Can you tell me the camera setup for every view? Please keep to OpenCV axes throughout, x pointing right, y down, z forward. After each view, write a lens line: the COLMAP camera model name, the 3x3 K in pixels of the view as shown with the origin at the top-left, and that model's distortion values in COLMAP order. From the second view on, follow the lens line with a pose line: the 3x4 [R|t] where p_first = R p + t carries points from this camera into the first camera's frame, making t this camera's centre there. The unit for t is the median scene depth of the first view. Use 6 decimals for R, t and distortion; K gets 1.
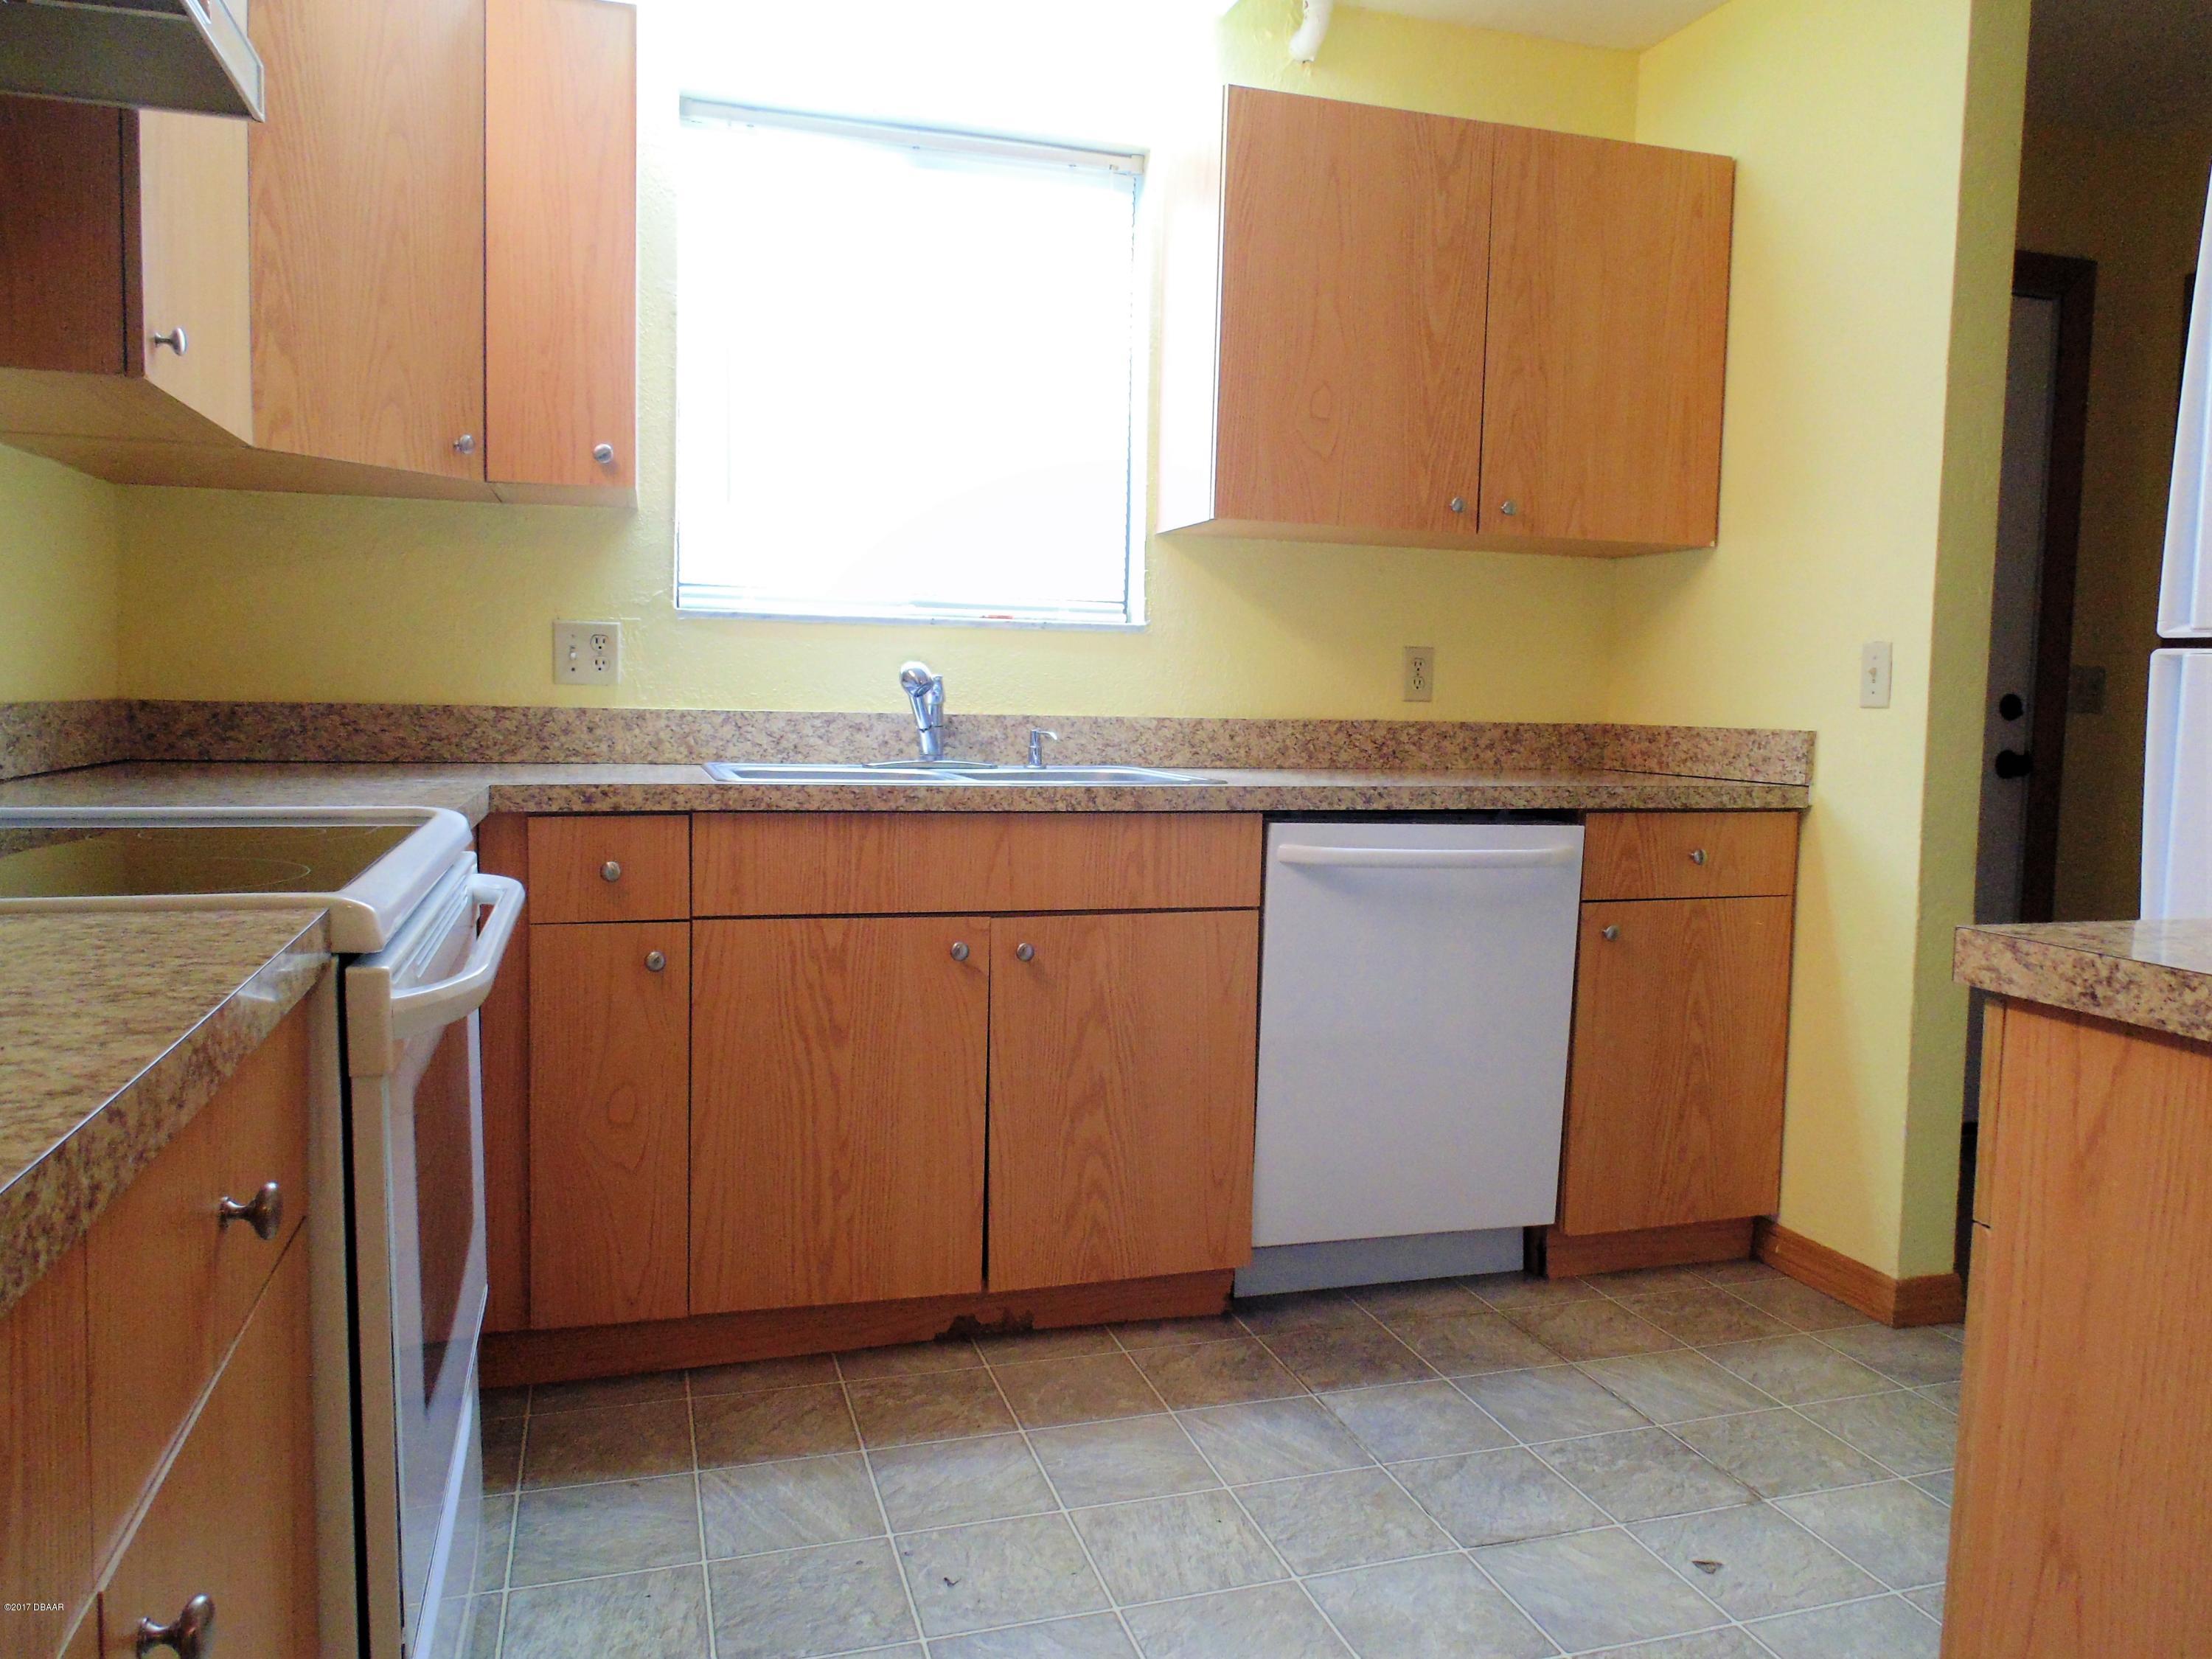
lens RADIAL K [[1598.6, 0, 1106.0], [0, 1598.6, 829.5], [0, 0, 1]] dist [-0.002066, -0.002693]
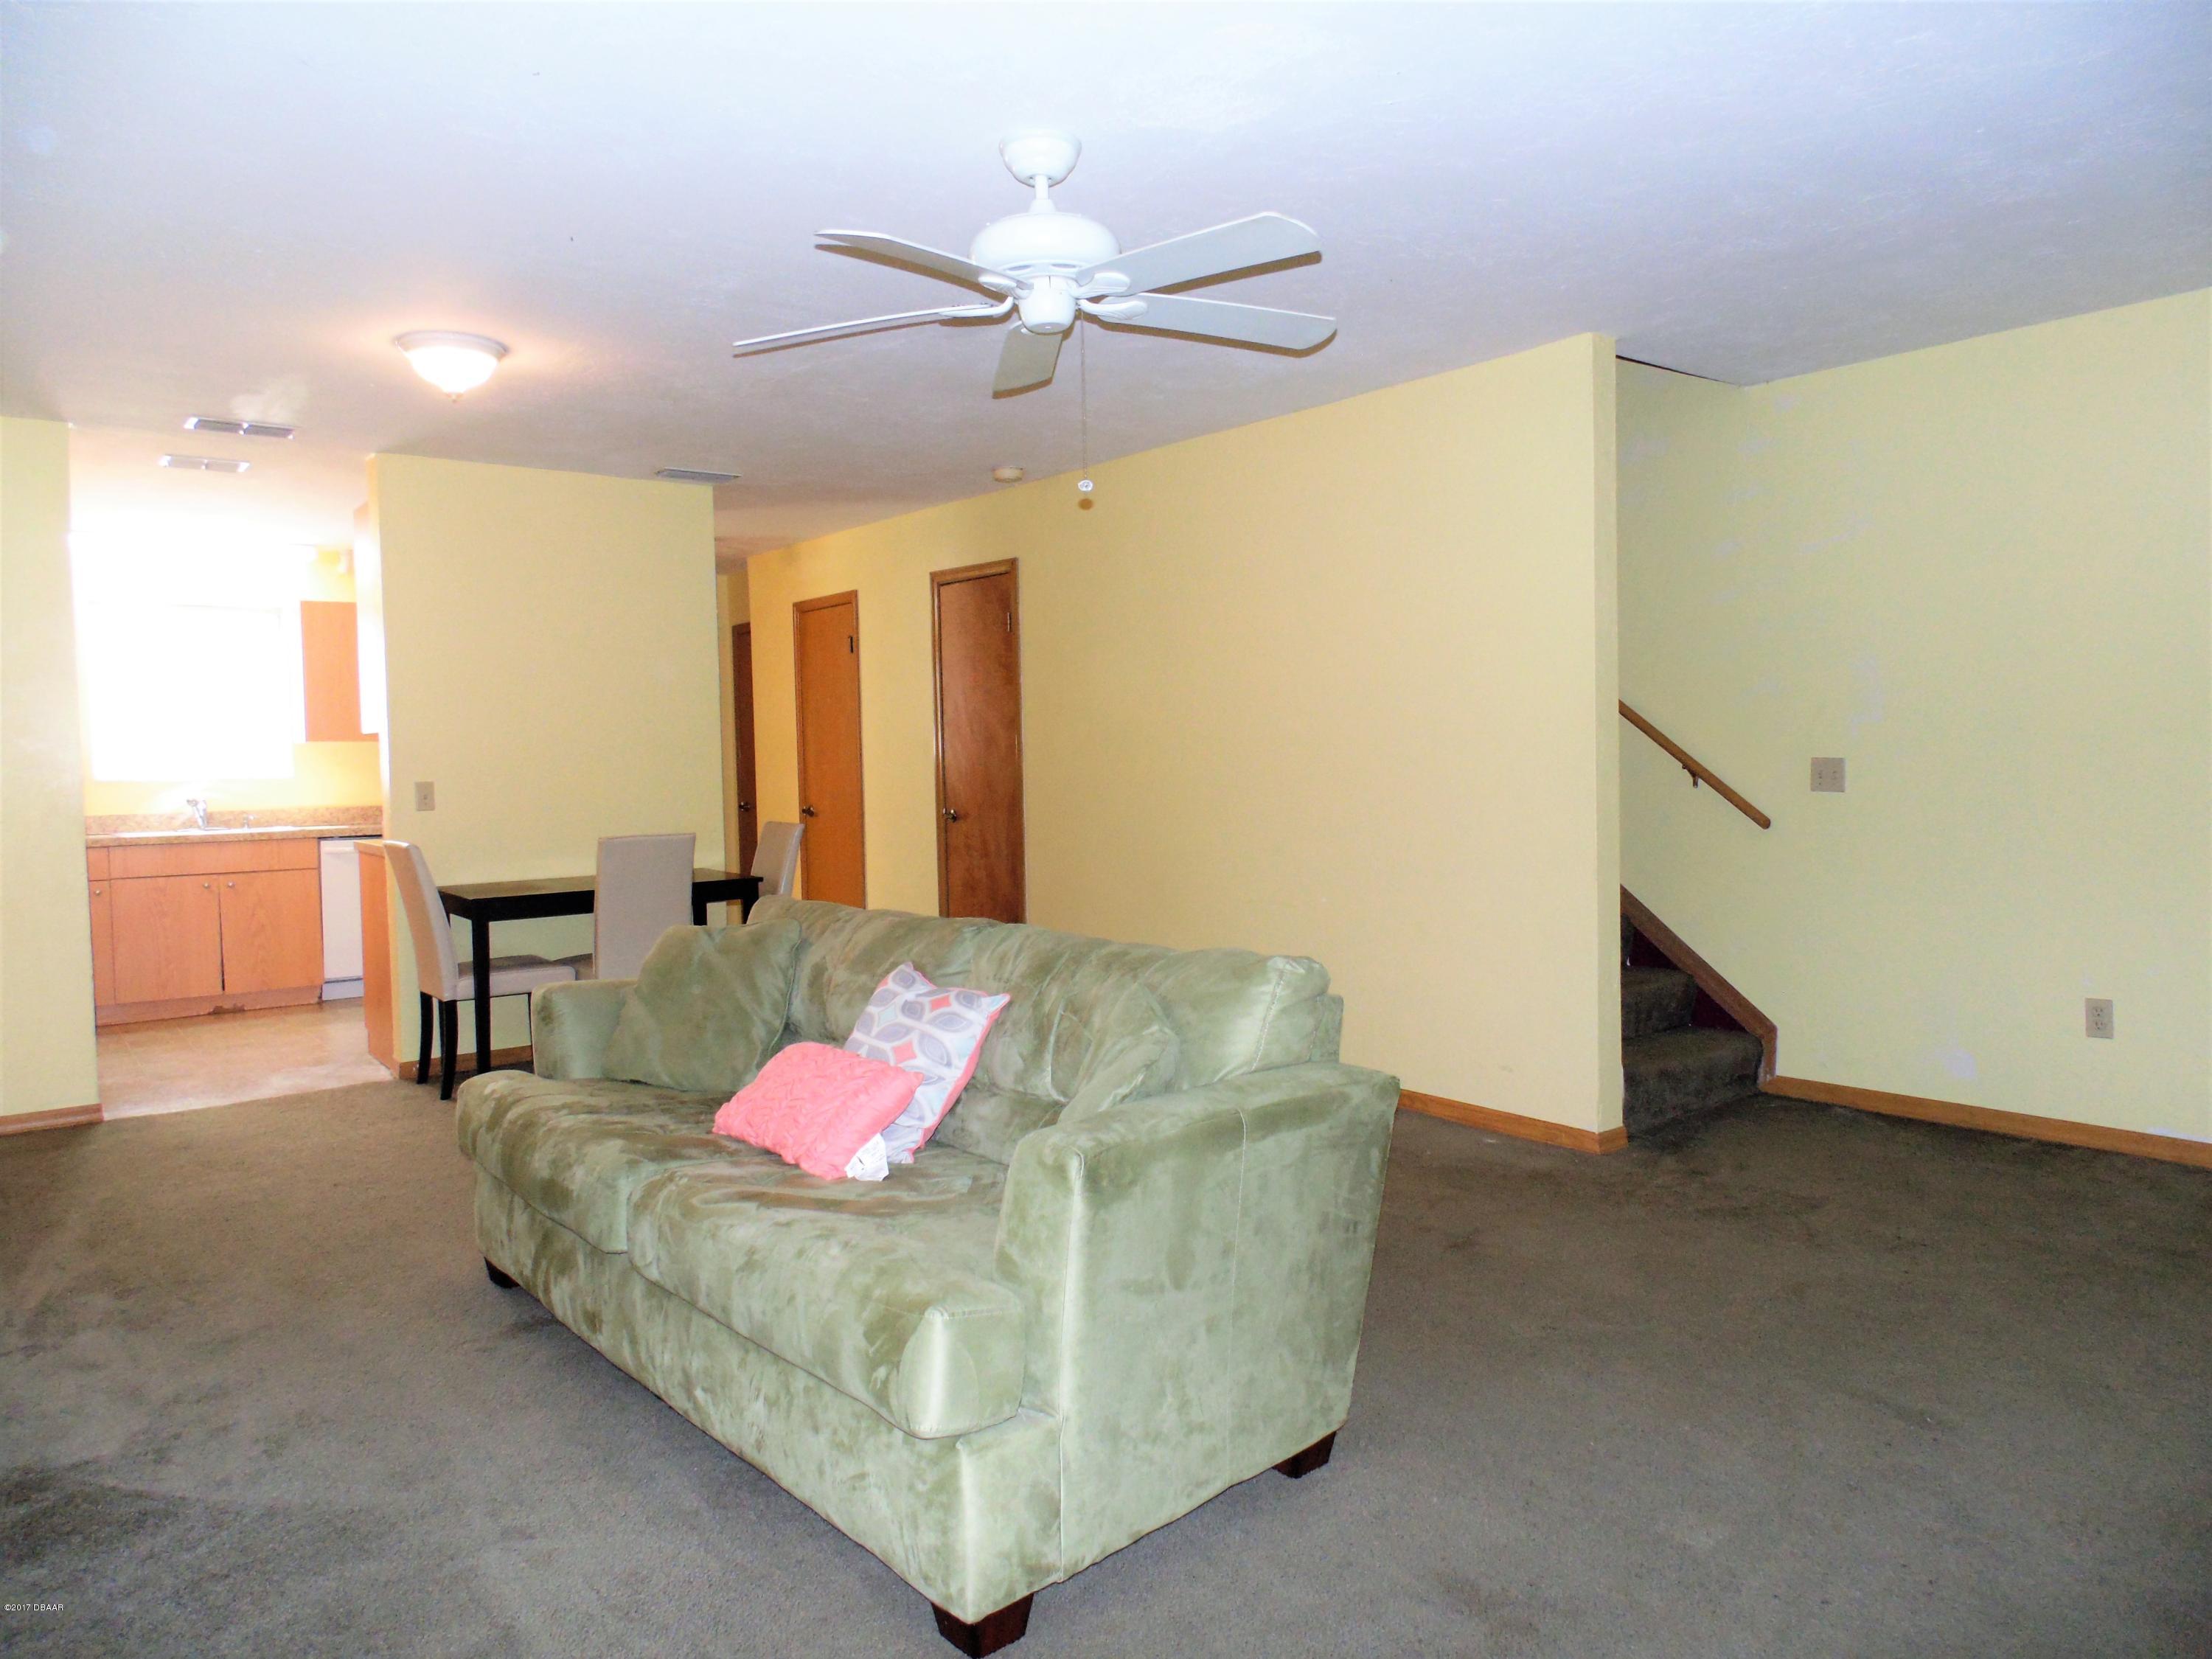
lens RADIAL K [[1468.7, 0, 1106.0], [0, 1468.7, 829.5], [0, 0, 1]] dist [-0.008683, -0.000985]
pose [[0.926351, -0.057295, 0.372277, 0.461414], [0.071736, 0.997109, -0.025046, 0.156308], [-0.369766, 0.049907, 0.927784, -2.244492]]
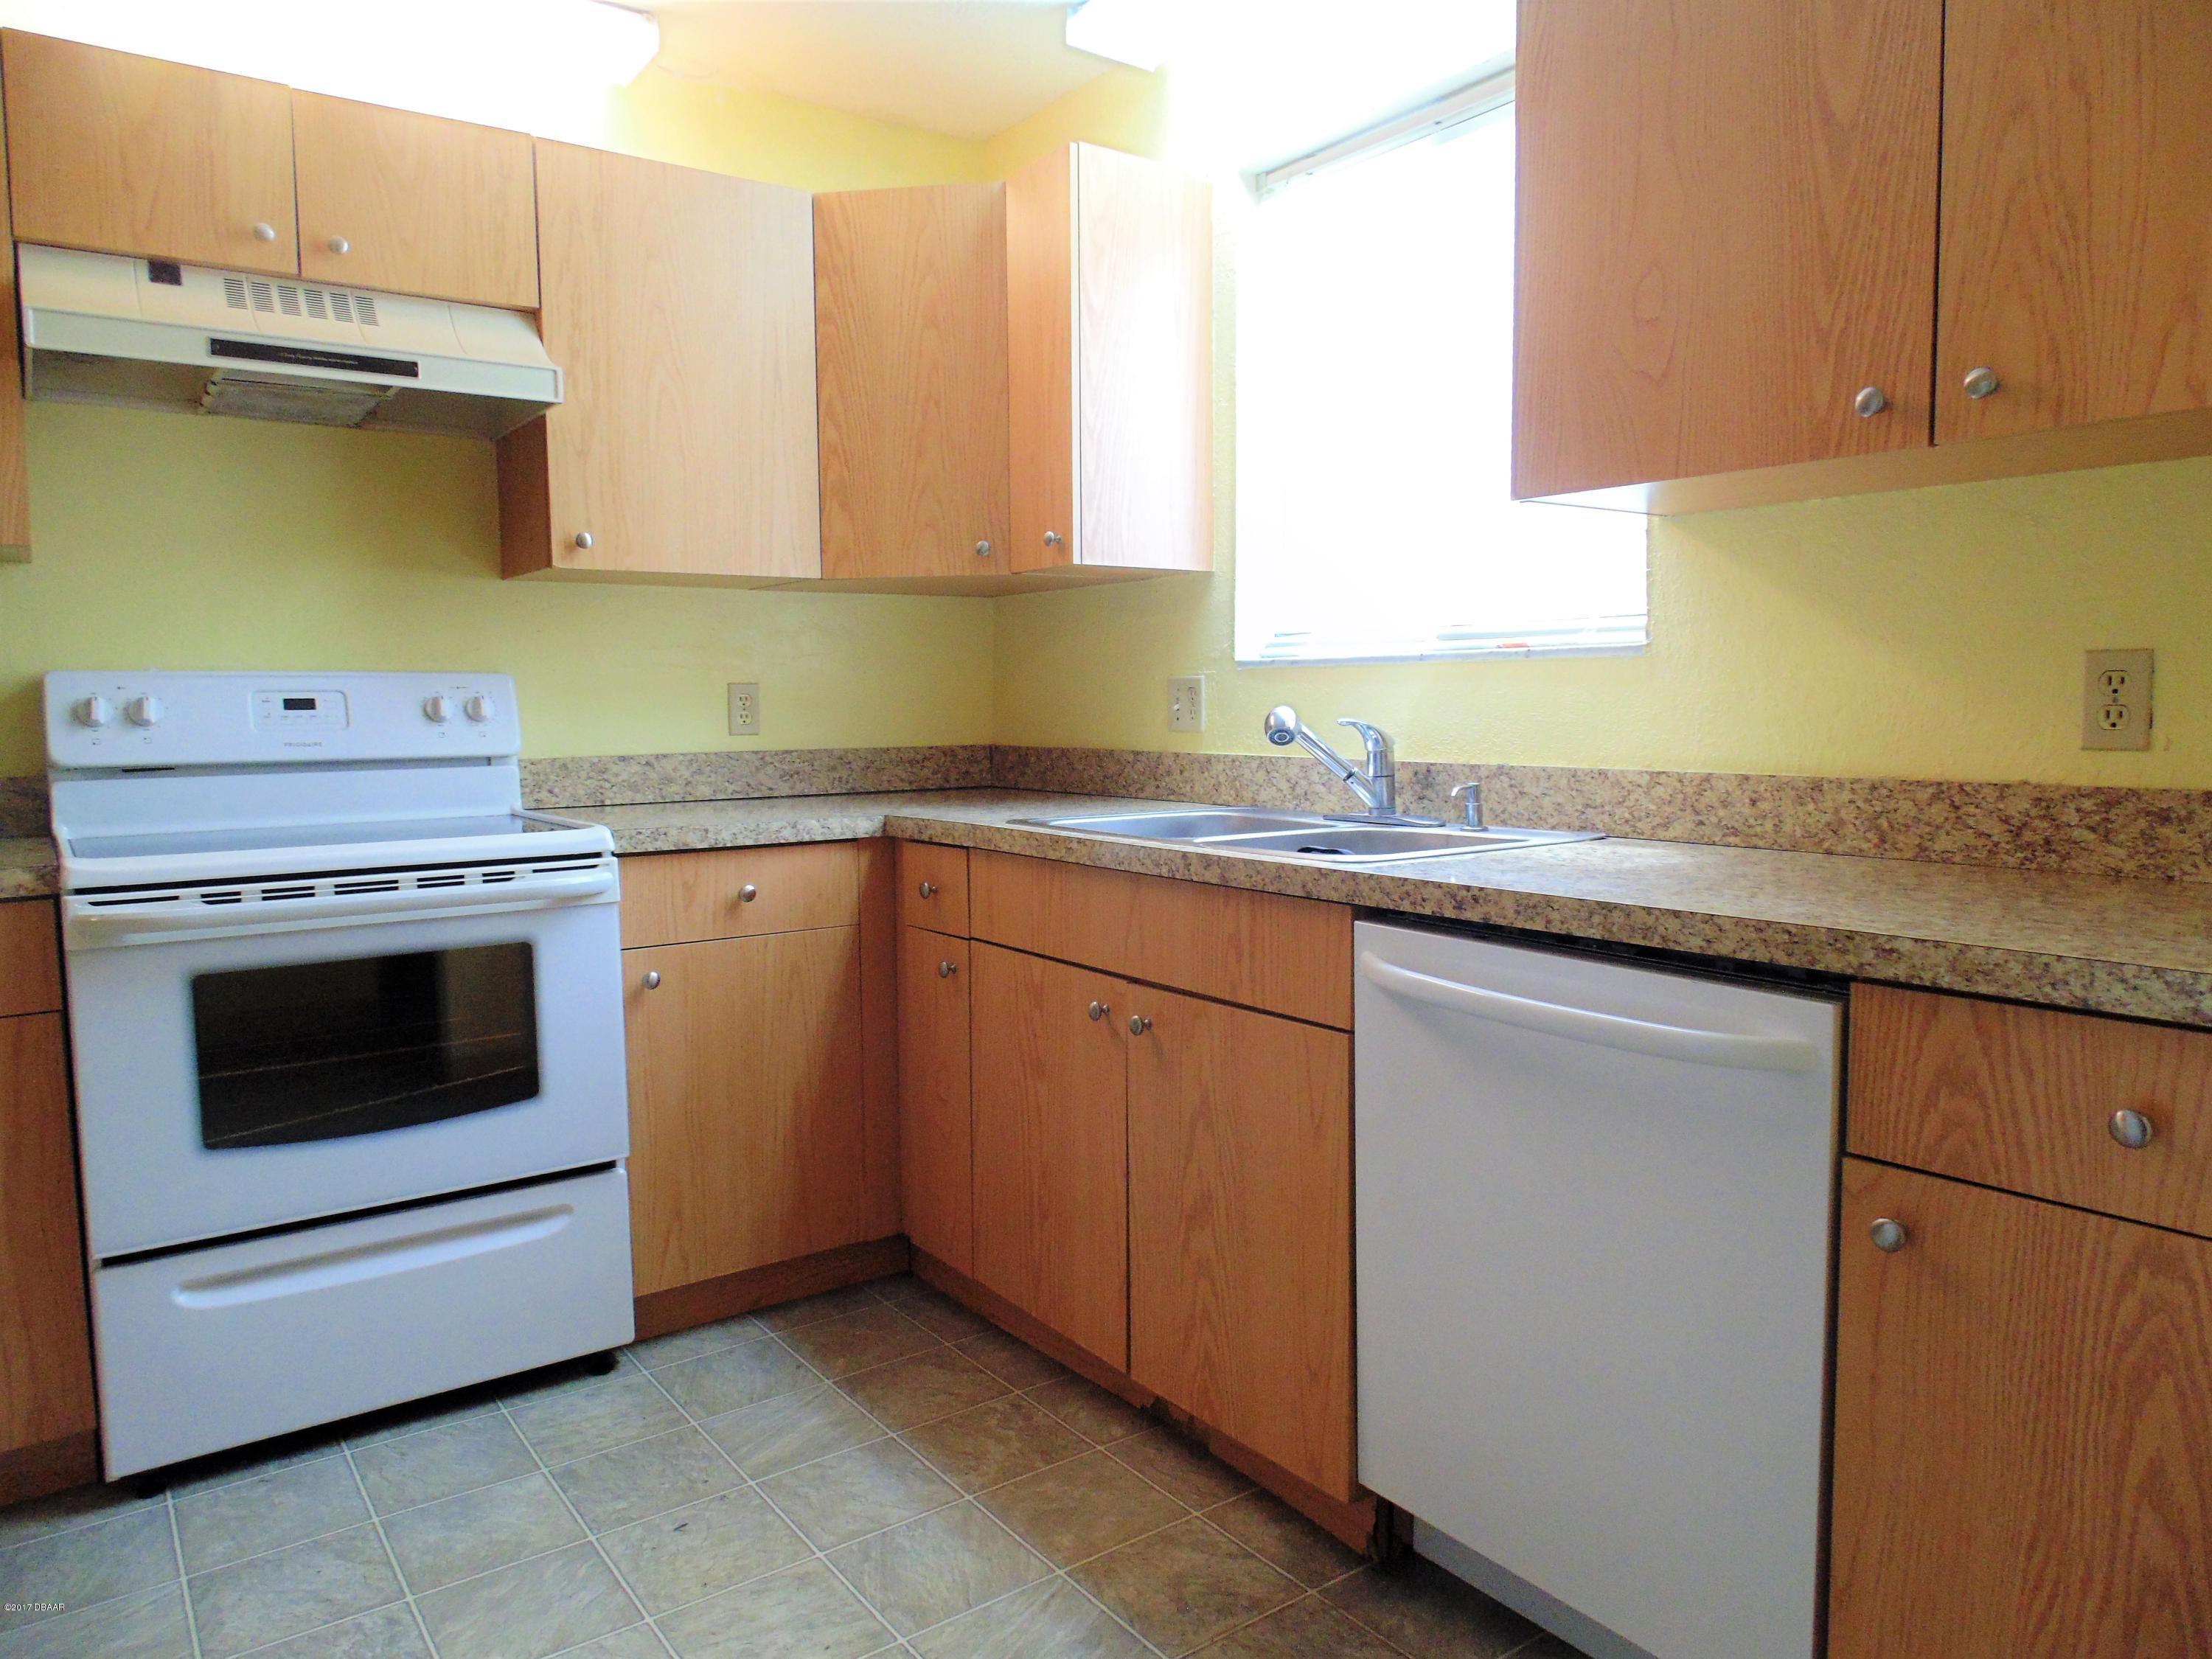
lens RADIAL K [[1468.7, 0, 1106.0], [0, 1468.7, 829.5], [0, 0, 1]] dist [-0.008683, -0.000985]
pose [[0.331049, 0.059177, -0.941756, 0.693607], [-0.064926, 0.997095, 0.039831, -0.064840], [0.941377, 0.047959, 0.333929, 0.657050]]
